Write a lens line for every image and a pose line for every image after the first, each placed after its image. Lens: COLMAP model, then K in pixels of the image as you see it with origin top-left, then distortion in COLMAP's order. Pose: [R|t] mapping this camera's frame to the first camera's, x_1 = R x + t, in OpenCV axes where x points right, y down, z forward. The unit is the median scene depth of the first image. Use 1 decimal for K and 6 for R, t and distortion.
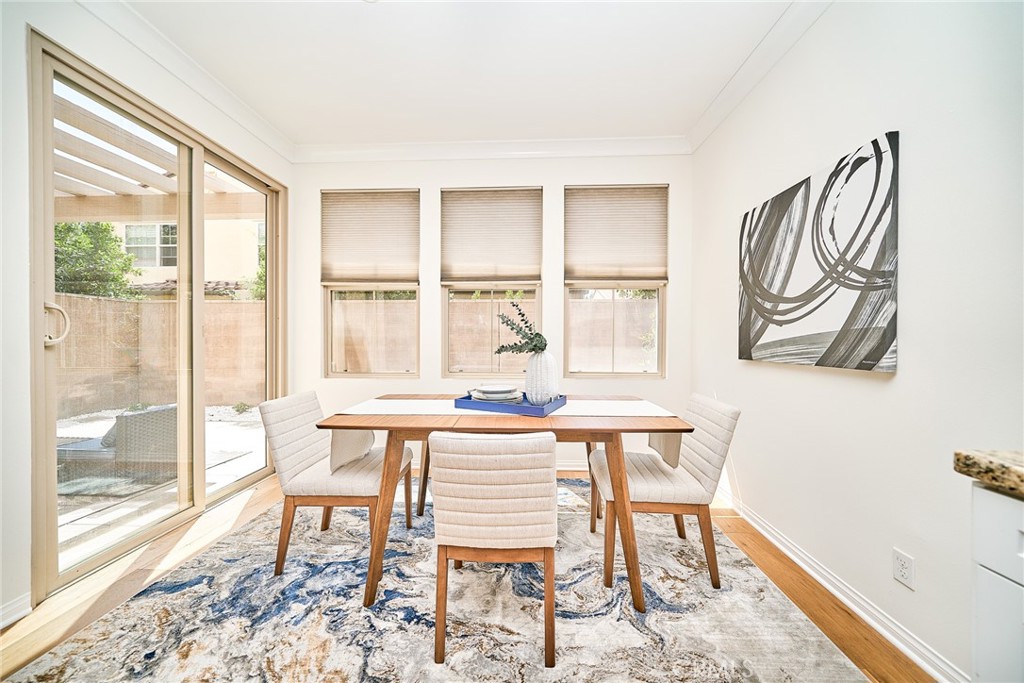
lens RADIAL K [[365.5, 0, 512.0], [0, 365.5, 341.5], [0, 0, 1]] dist [-0.000280, -0.000044]
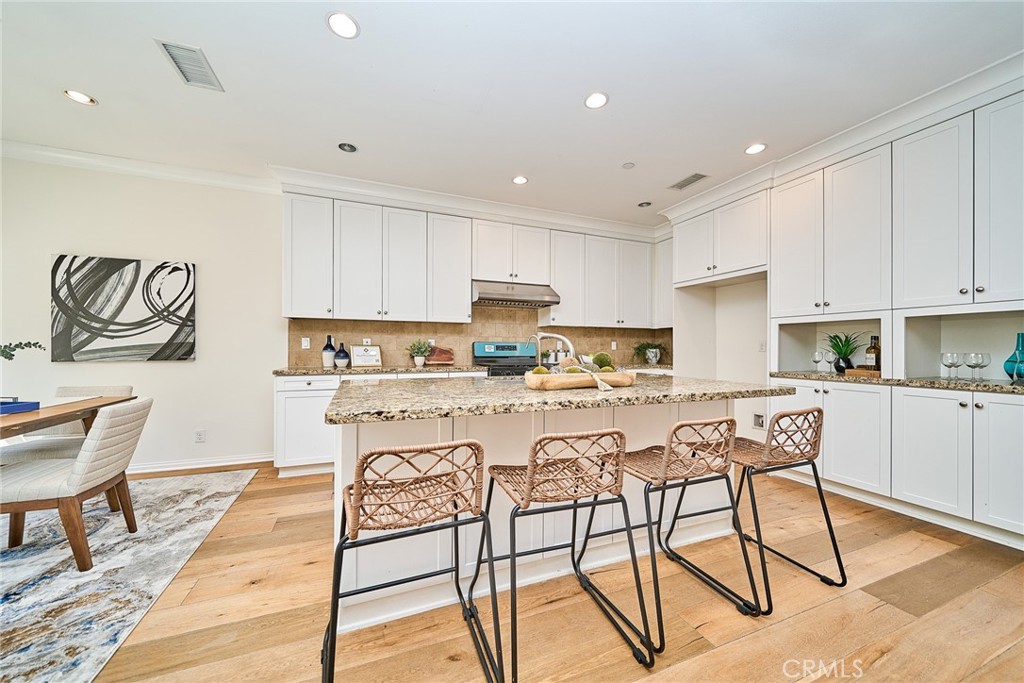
lens RADIAL K [[355.3, 0, 508.3], [0, 355.3, 346.4], [0, 0, 1]] dist [-0.000034, 0.000013]
pose [[-0.392870, 0.000553, 0.919594, -1.499464], [0.003787, 0.999992, 0.001017, -0.003646], [-0.919586, 0.003882, -0.392869, -0.016488]]
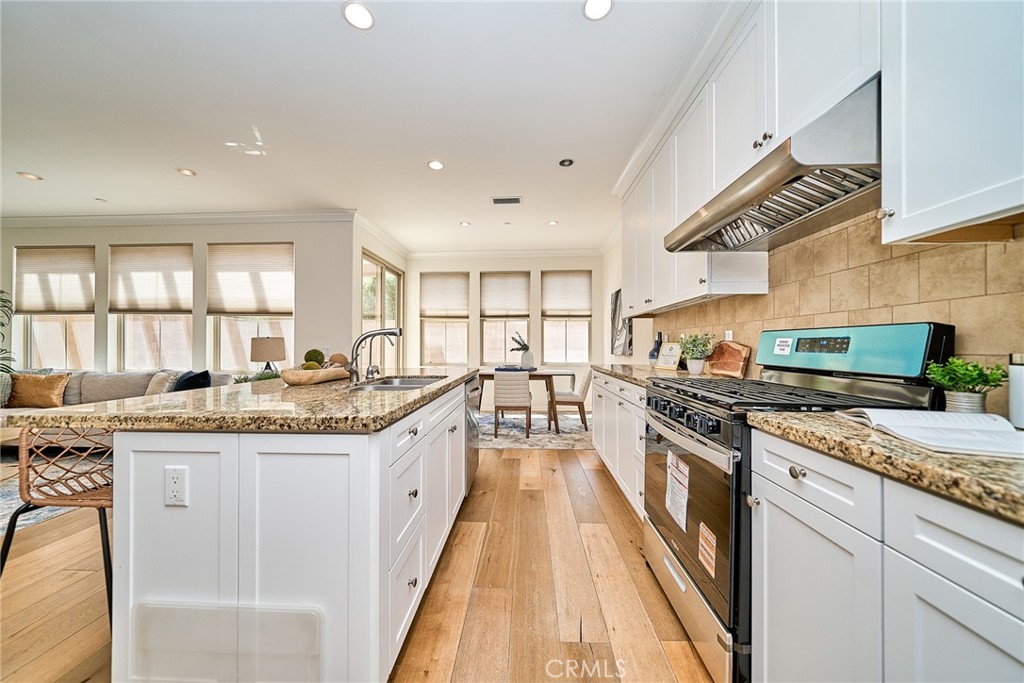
lens RADIAL K [[355.3, 0, 508.3], [0, 355.3, 346.4], [0, 0, 1]] dist [-0.000034, 0.000013]
pose [[0.999932, -0.002801, -0.011361, -0.030148], [0.002705, 0.999961, -0.008380, 0.017218], [0.011384, 0.008349, 0.999900, -1.705320]]
